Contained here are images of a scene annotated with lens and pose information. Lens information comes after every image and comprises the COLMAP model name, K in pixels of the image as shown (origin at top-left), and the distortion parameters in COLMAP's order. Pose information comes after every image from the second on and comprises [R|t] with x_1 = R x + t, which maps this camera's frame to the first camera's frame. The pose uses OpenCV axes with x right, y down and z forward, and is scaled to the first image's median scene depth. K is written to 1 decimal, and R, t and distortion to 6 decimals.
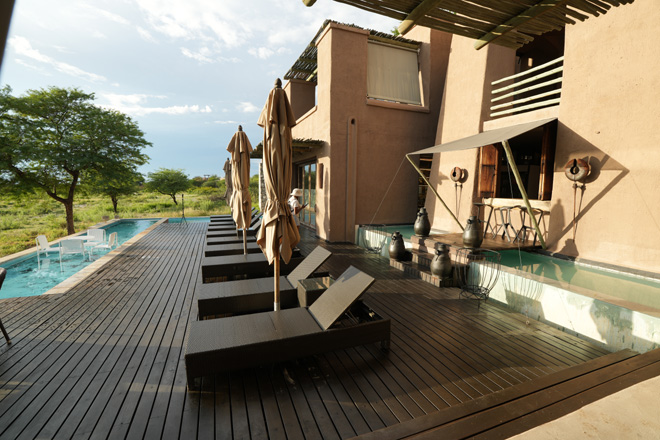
lens RADIAL K [[306.9, 0, 330.0], [0, 306.9, 220.0], [0, 0, 1]] dist [-0.060851, 0.027579]
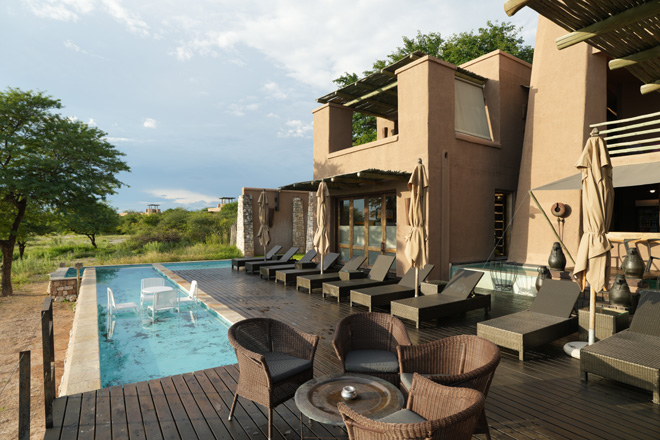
lens RADIAL K [[373.3, 0, 330.0], [0, 373.3, 220.0], [0, 0, 1]] dist [-0.019965, 0.002283]
pose [[0.974319, -0.004527, 0.225128, -0.527615], [0.030766, 0.993098, -0.113180, 0.002141], [-0.223062, 0.117200, 0.967733, -0.030401]]
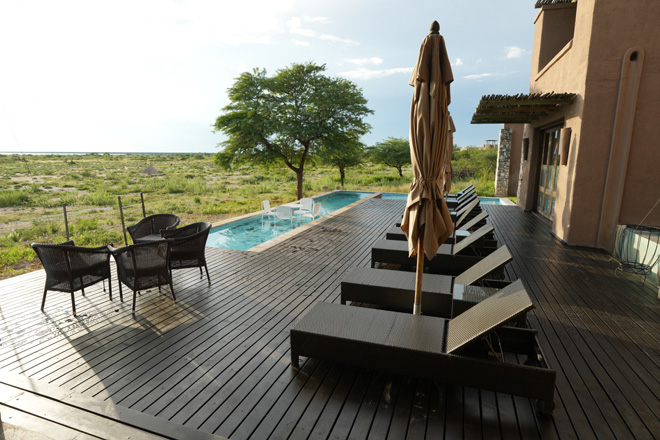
lens RADIAL K [[373.3, 0, 330.0], [0, 373.3, 220.0], [0, 0, 1]] dist [-0.019965, 0.002283]
pose [[0.775356, 0.112414, -0.621439, 0.094611], [-0.078966, 0.993564, 0.081205, -0.006931], [0.626568, -0.013891, 0.779243, 0.031620]]
